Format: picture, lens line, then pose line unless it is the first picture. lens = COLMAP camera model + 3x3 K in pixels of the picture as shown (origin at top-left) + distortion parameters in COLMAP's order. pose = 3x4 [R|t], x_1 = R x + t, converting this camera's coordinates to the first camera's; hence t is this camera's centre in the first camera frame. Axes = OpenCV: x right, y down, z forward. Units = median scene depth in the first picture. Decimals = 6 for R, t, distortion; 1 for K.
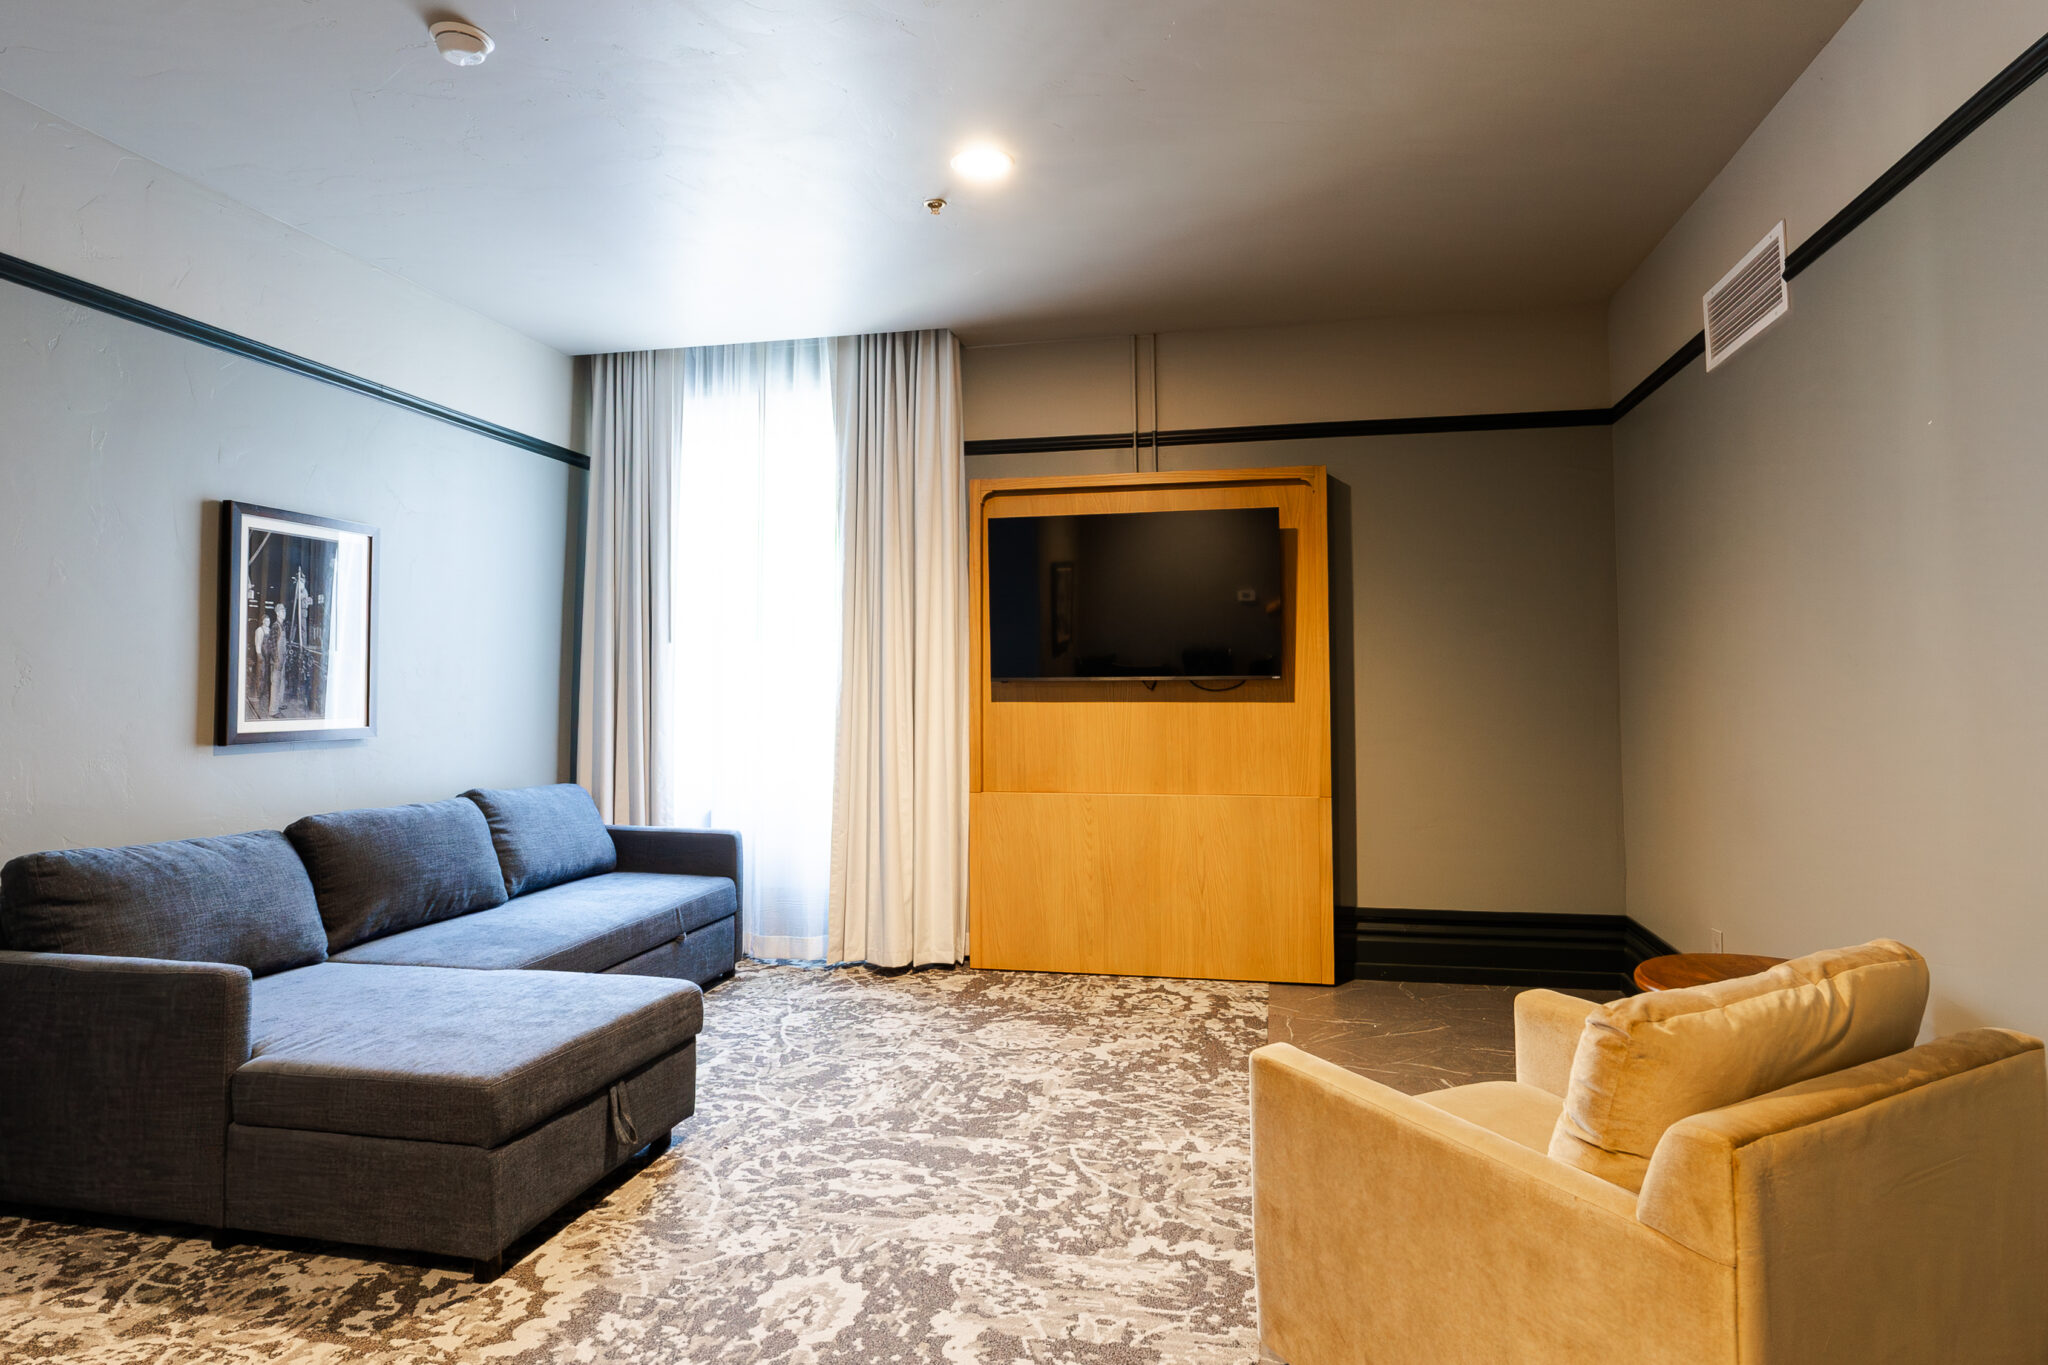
lens RADIAL K [[1116.3, 0, 1031.6], [0, 1116.3, 638.6], [0, 0, 1]] dist [-0.003058, -0.000716]
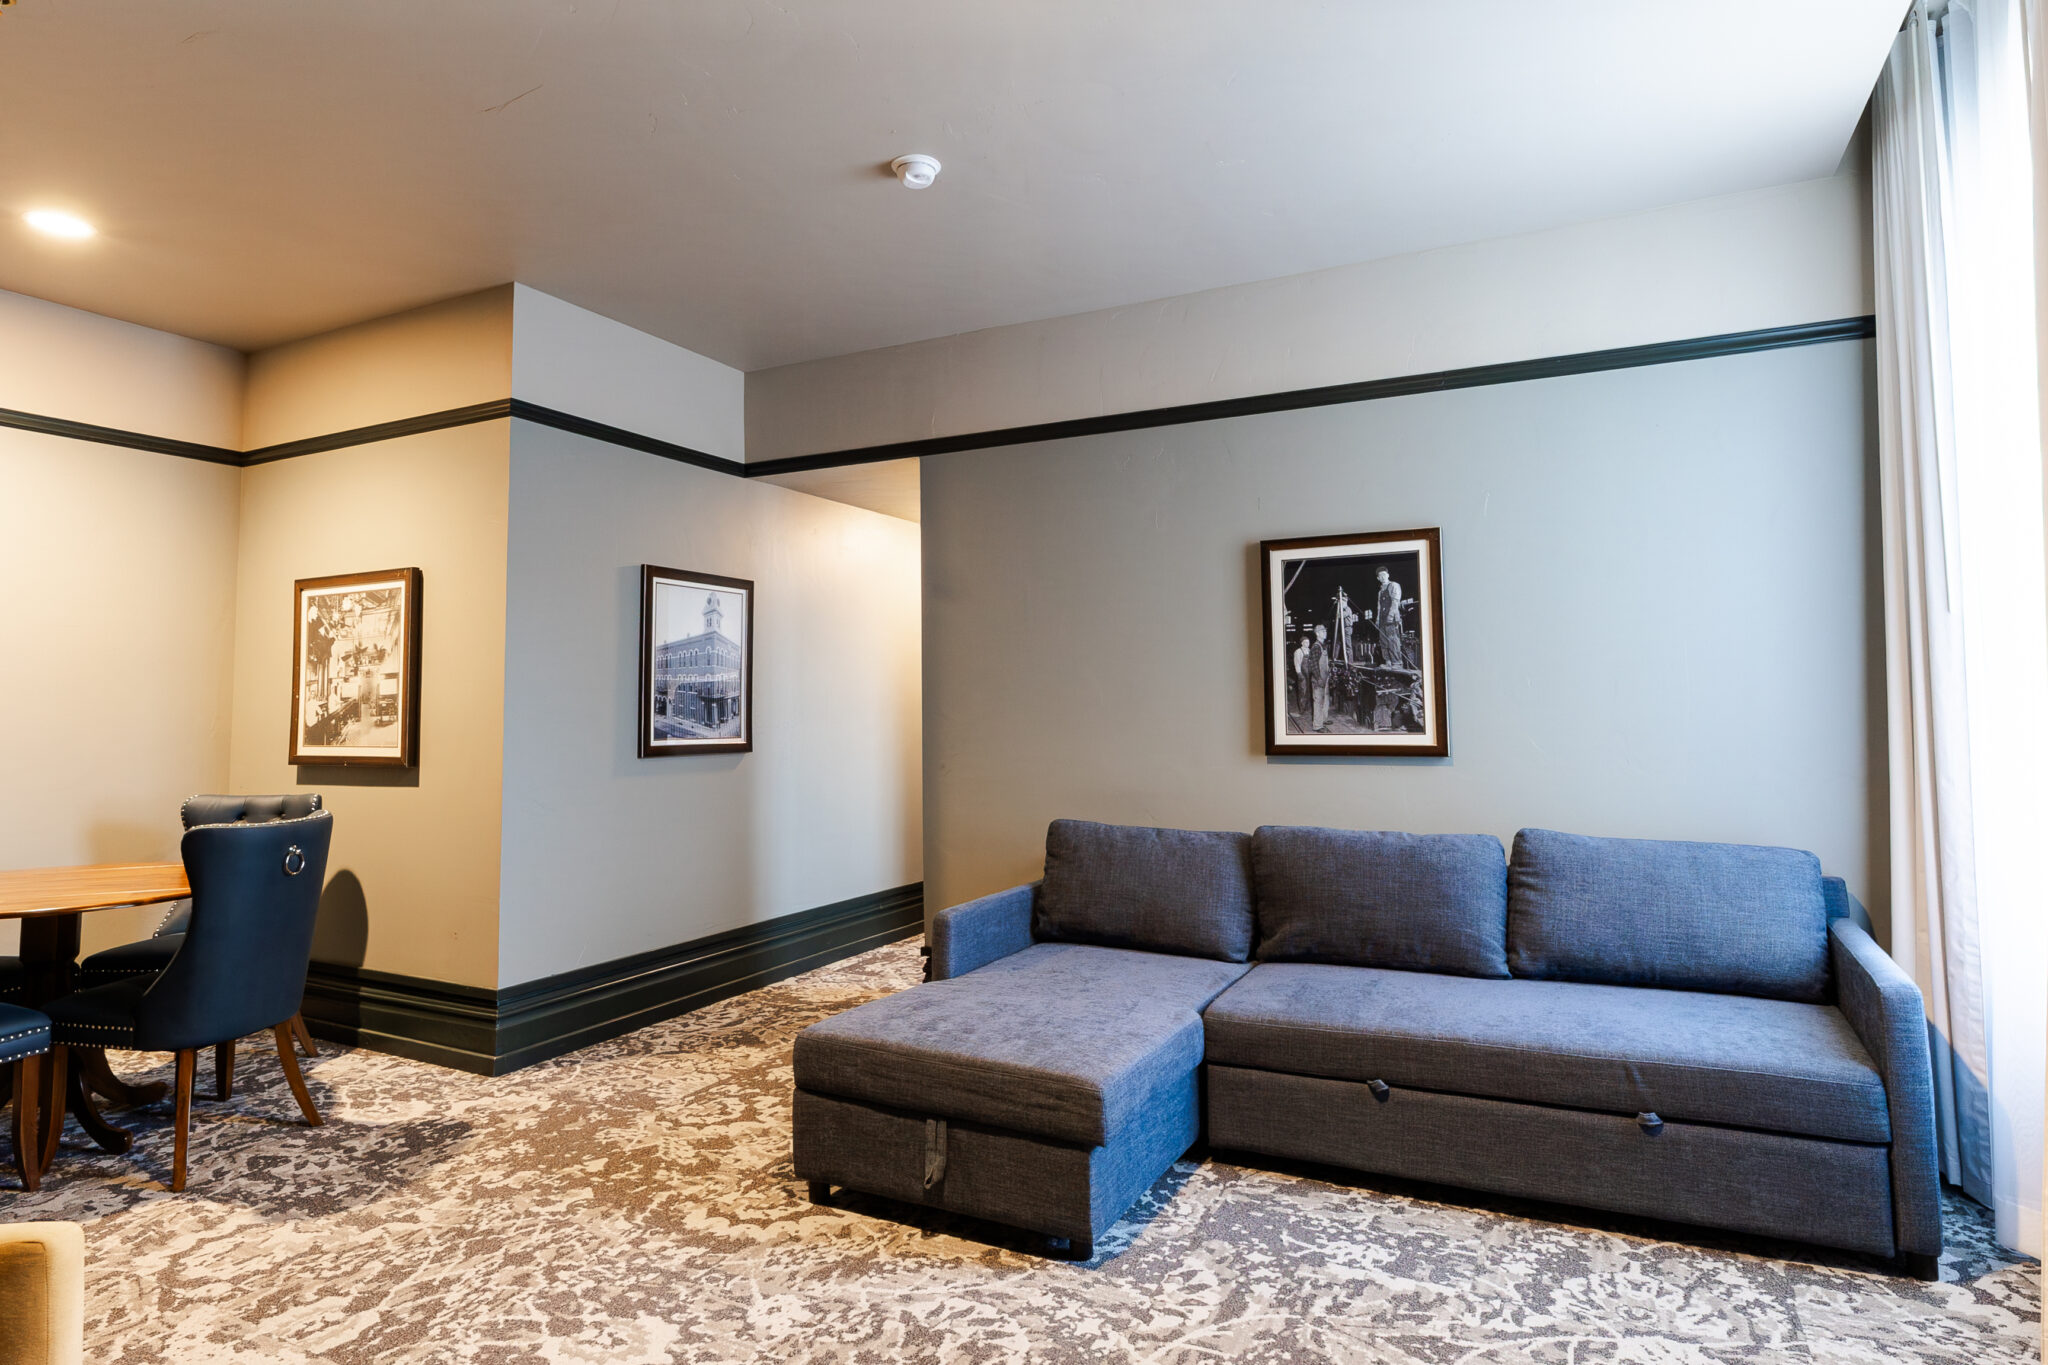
lens RADIAL K [[1116.3, 0, 1031.6], [0, 1116.3, 638.6], [0, 0, 1]] dist [-0.003058, -0.000716]
pose [[-0.250279, -0.056450, -0.966527, 0.434494], [0.060586, 0.995429, -0.073826, 0.045143], [0.966276, -0.077036, -0.245715, 1.029522]]
